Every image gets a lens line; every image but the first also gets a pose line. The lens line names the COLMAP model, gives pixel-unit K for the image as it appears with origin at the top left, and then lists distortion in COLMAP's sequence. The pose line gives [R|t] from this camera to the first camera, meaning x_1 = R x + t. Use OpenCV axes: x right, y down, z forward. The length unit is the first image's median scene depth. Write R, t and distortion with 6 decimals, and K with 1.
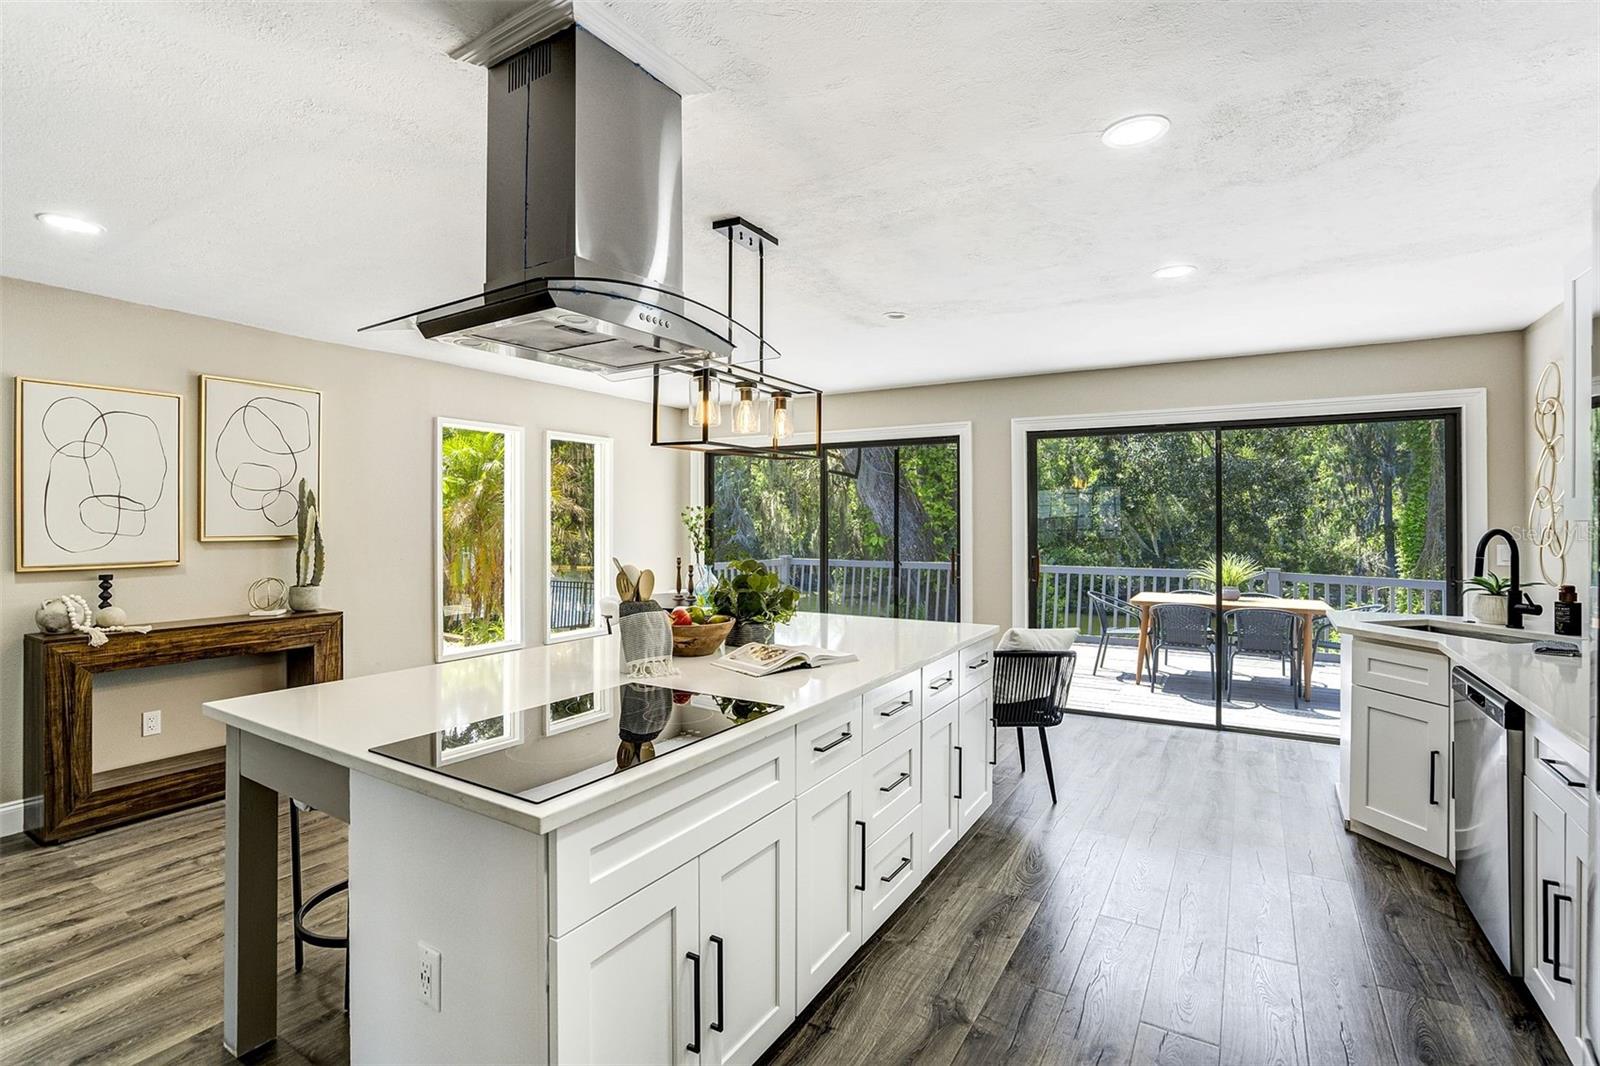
lens RADIAL K [[758.9, 0, 797.1], [0, 758.9, 503.6], [0, 0, 1]] dist [-0.026687, 0.000607]
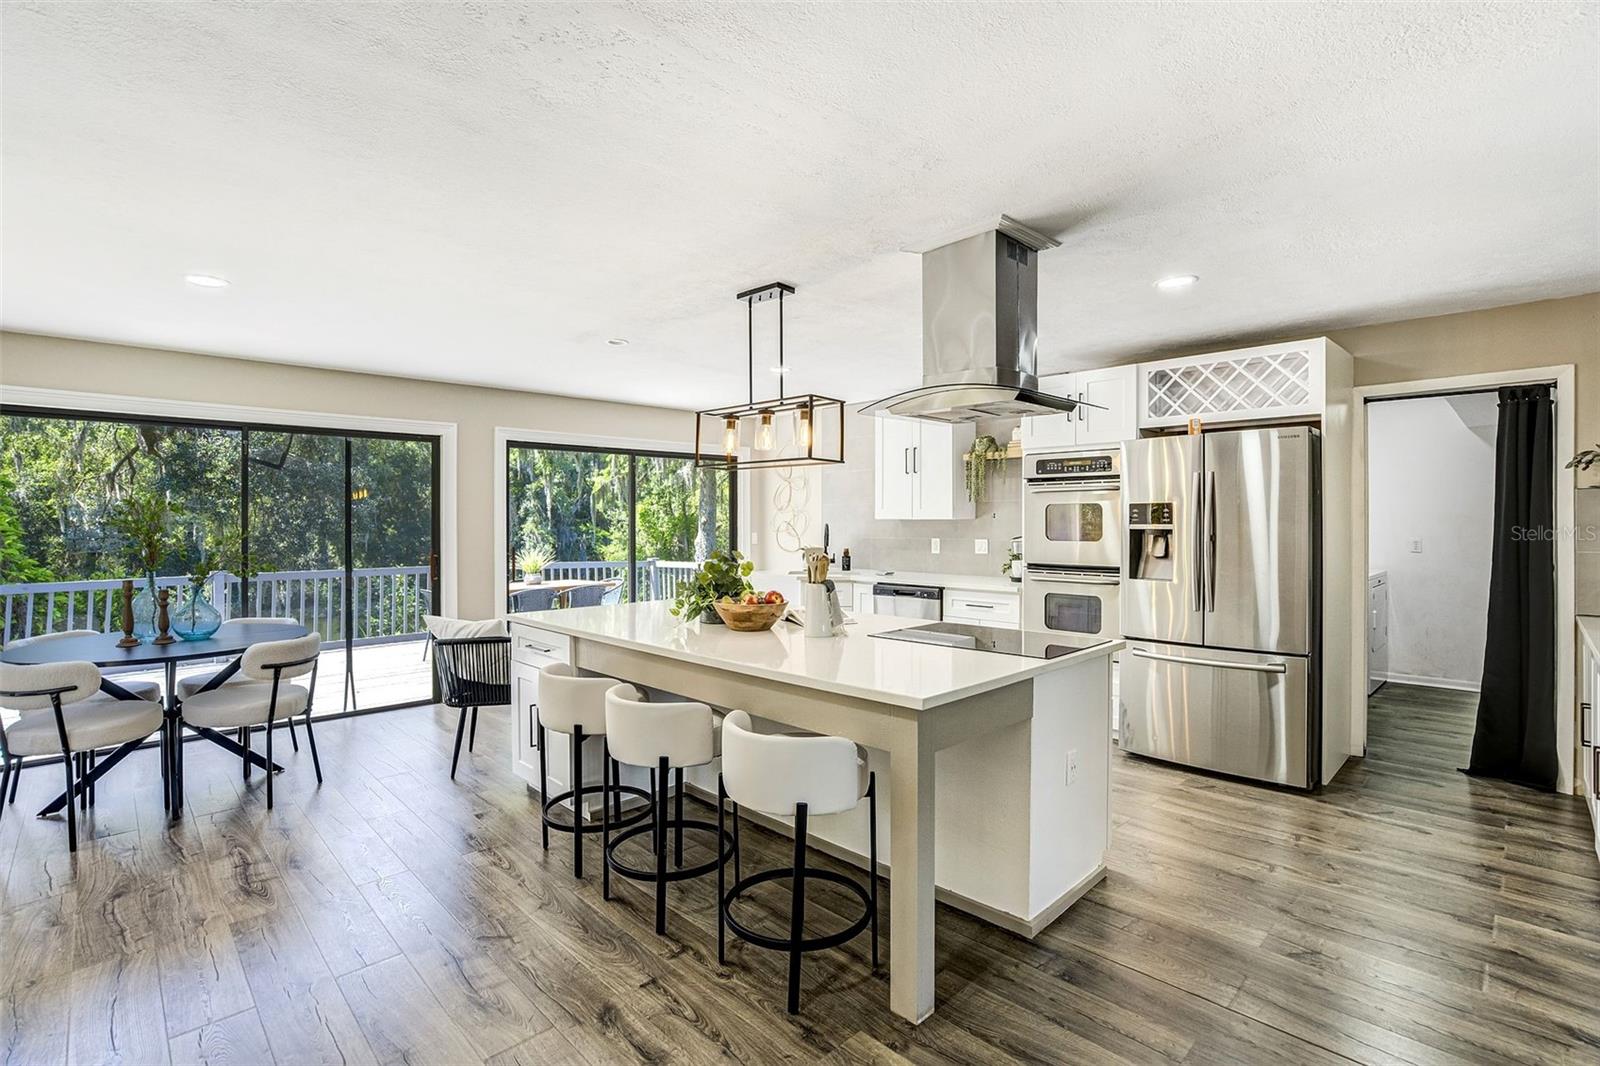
lens RADIAL K [[751.6, 0, 784.5], [0, 751.6, 517.0], [0, 0, 1]] dist [-0.034453, -0.000332]
pose [[0.262565, 0.005210, 0.964900, -0.662451], [-0.017326, 0.999850, -0.000684, 0.010838], [-0.964759, -0.016538, 0.262616, 0.325341]]
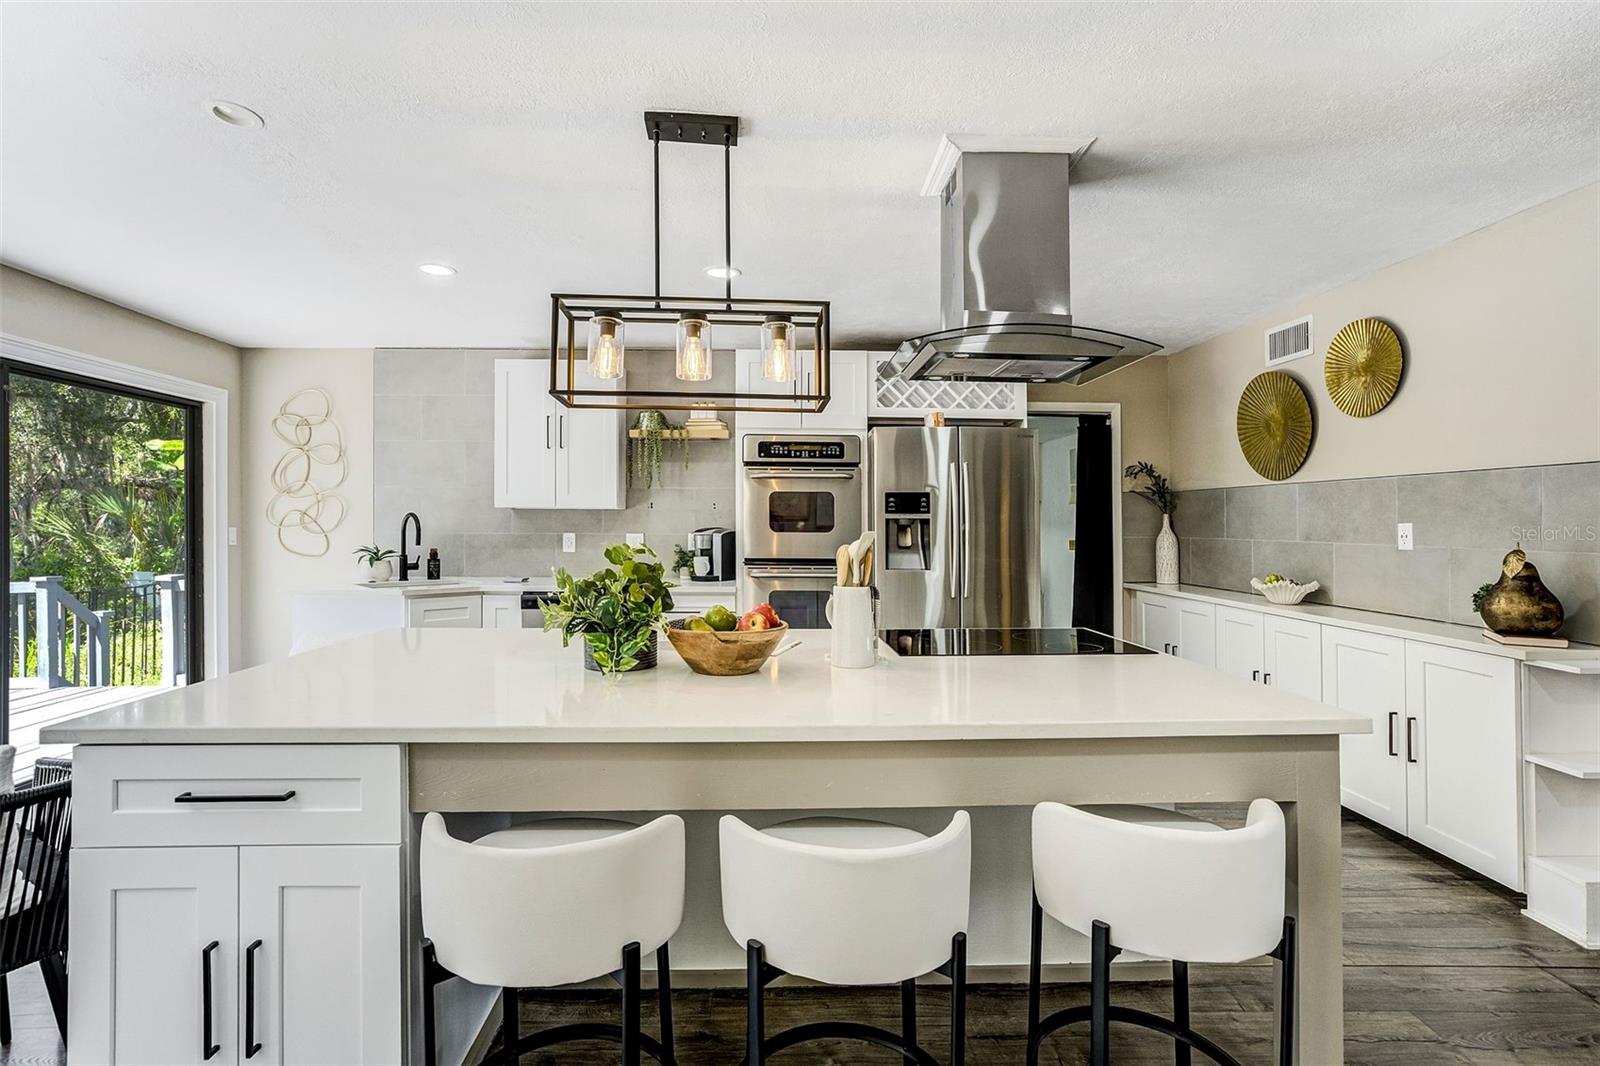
lens RADIAL K [[751.6, 0, 784.5], [0, 751.6, 517.0], [0, 0, 1]] dist [-0.034453, -0.000332]
pose [[-0.548247, 0.008135, 0.836277, -0.396211], [-0.020633, 0.999517, -0.023250, 0.035846], [-0.836062, -0.030002, -0.547815, 0.694137]]
